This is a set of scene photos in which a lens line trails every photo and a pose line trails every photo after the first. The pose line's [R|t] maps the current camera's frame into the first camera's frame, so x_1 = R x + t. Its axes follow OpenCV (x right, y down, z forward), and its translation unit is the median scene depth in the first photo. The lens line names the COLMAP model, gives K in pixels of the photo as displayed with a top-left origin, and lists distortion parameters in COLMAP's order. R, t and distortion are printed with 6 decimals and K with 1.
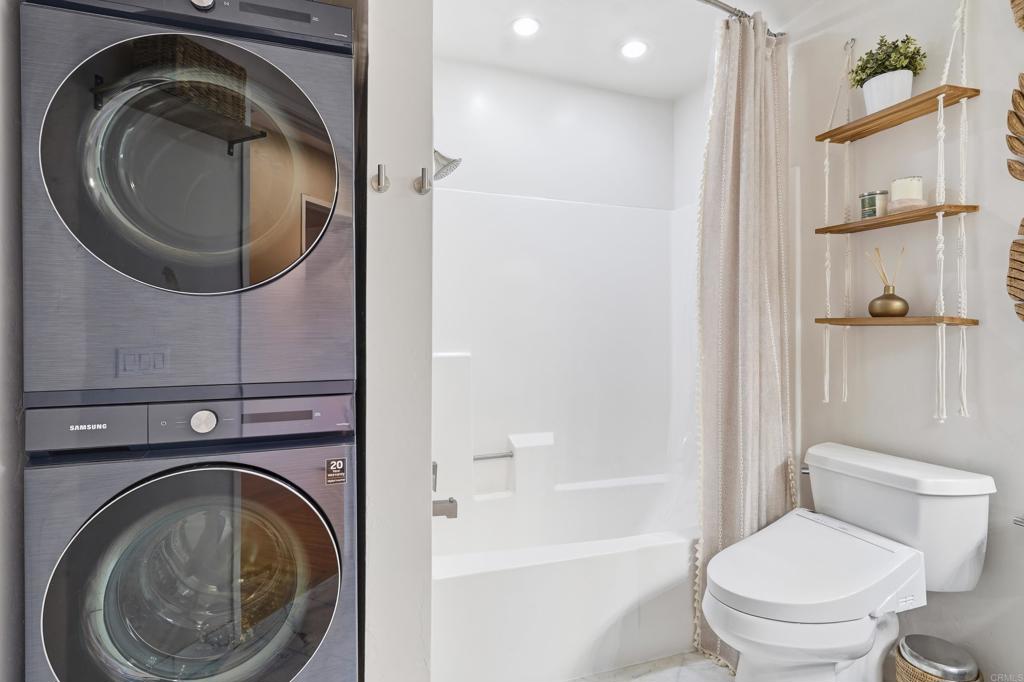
lens RADIAL K [[533.2, 0, 512.0], [0, 533.2, 341.0], [0, 0, 1]] dist [0.001812, 0.000662]
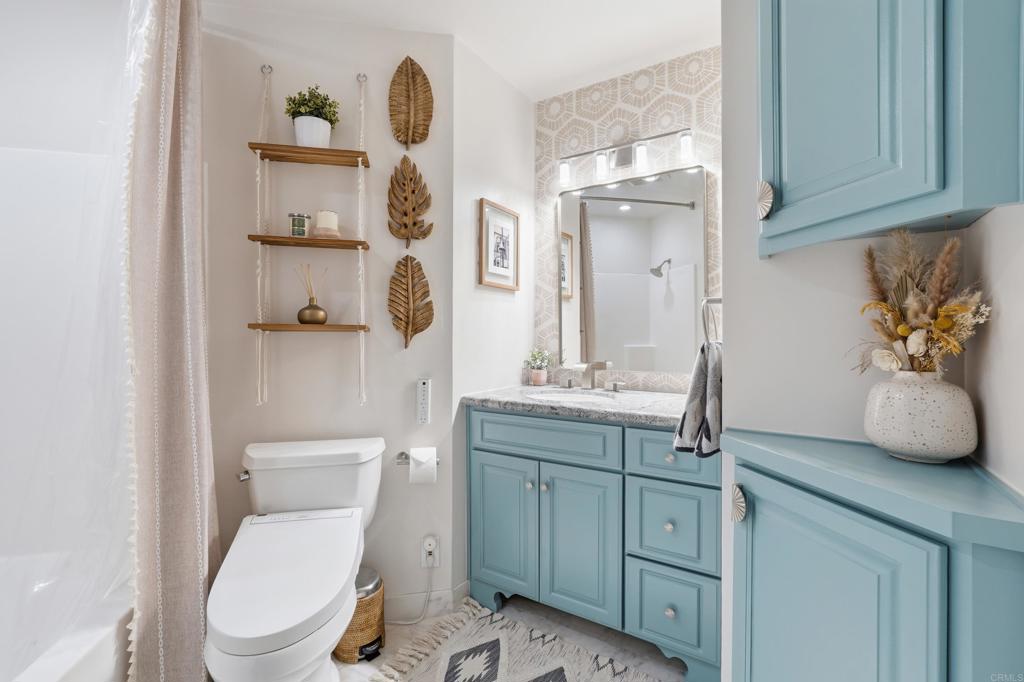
lens RADIAL K [[459.8, 0, 508.7], [0, 459.8, 338.2], [0, 0, 1]] dist [-0.002426, 0.000099]
pose [[0.116282, -0.011425, 0.993151, -0.253867], [0.014789, 0.999843, 0.009771, -0.017297], [-0.993106, 0.013551, 0.116433, 0.449986]]
